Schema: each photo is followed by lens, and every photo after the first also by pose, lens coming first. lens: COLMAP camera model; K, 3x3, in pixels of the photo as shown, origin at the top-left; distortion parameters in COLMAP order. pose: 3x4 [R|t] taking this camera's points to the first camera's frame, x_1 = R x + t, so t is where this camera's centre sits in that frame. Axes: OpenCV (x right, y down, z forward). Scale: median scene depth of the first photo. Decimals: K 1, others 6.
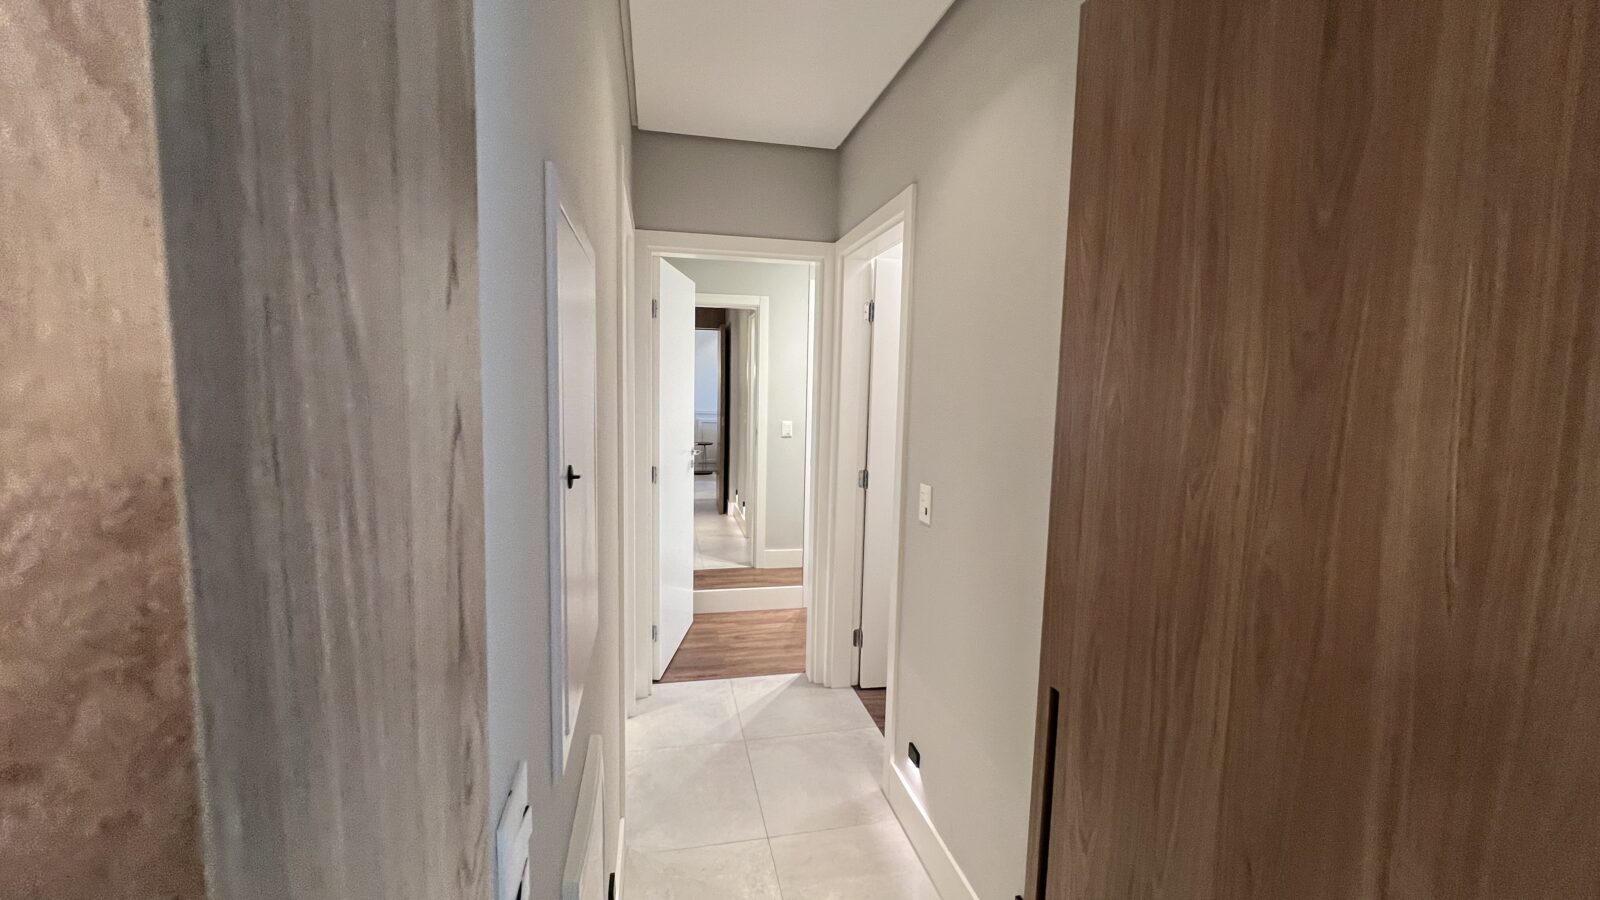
lens RADIAL K [[639.7, 0, 794.8], [0, 639.7, 444.7], [0, 0, 1]] dist [-0.000977, -0.000179]
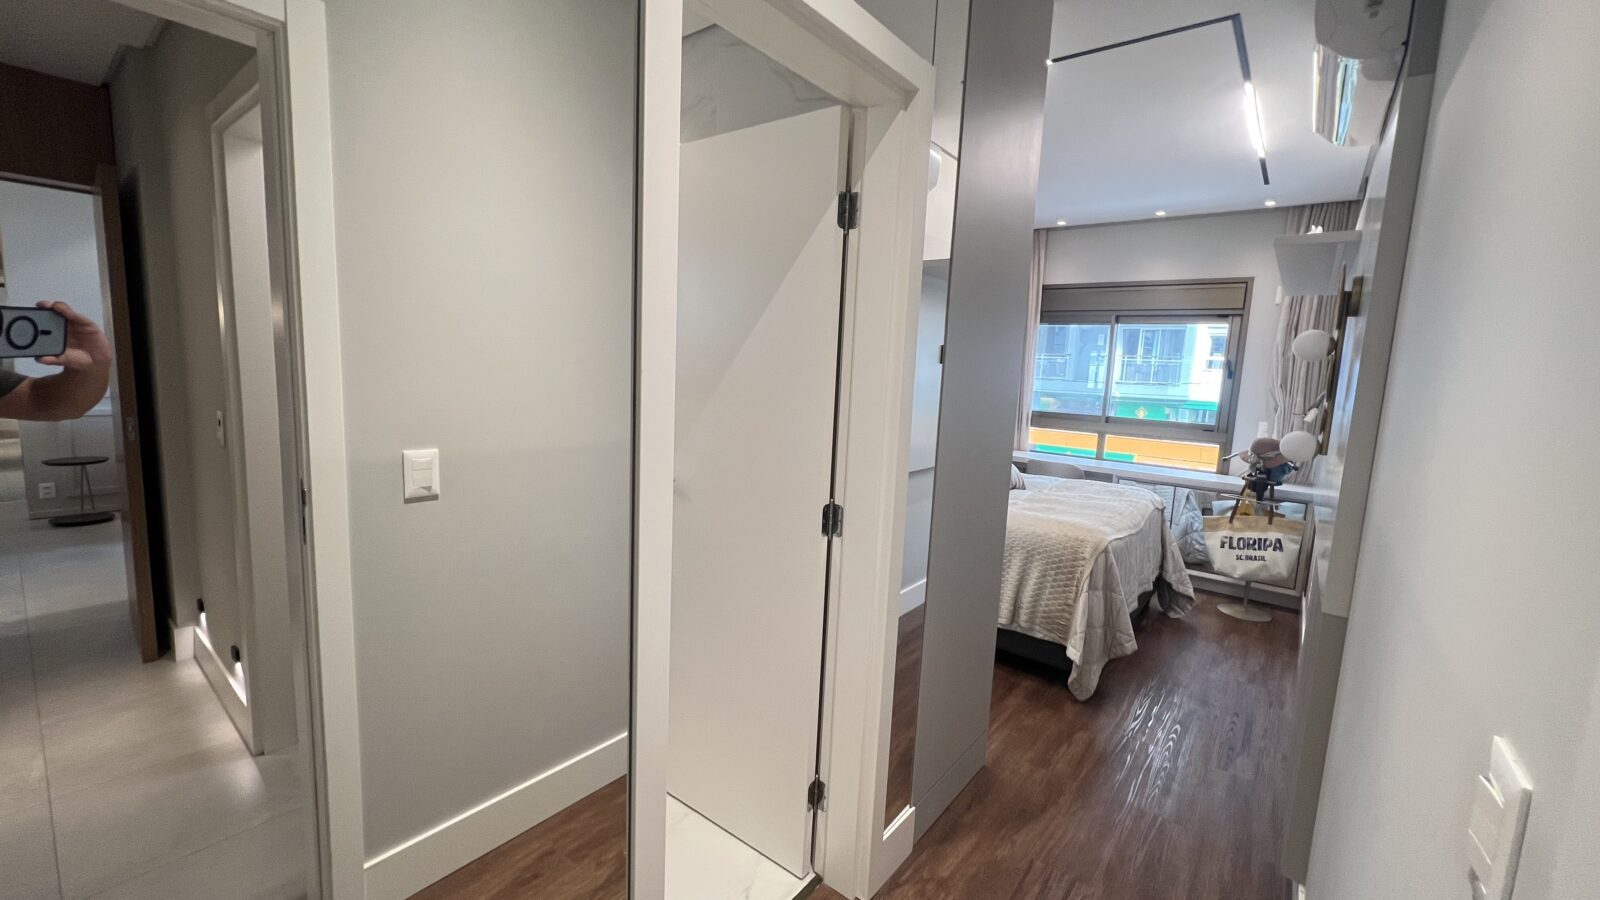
lens RADIAL K [[639.7, 0, 794.8], [0, 639.7, 444.7], [0, 0, 1]] dist [-0.000977, -0.000179]
pose [[0.772290, -0.069125, 0.631499, -0.052113], [0.030901, 0.996973, 0.071341, -0.042409], [-0.634519, -0.035582, 0.772088, 0.484906]]
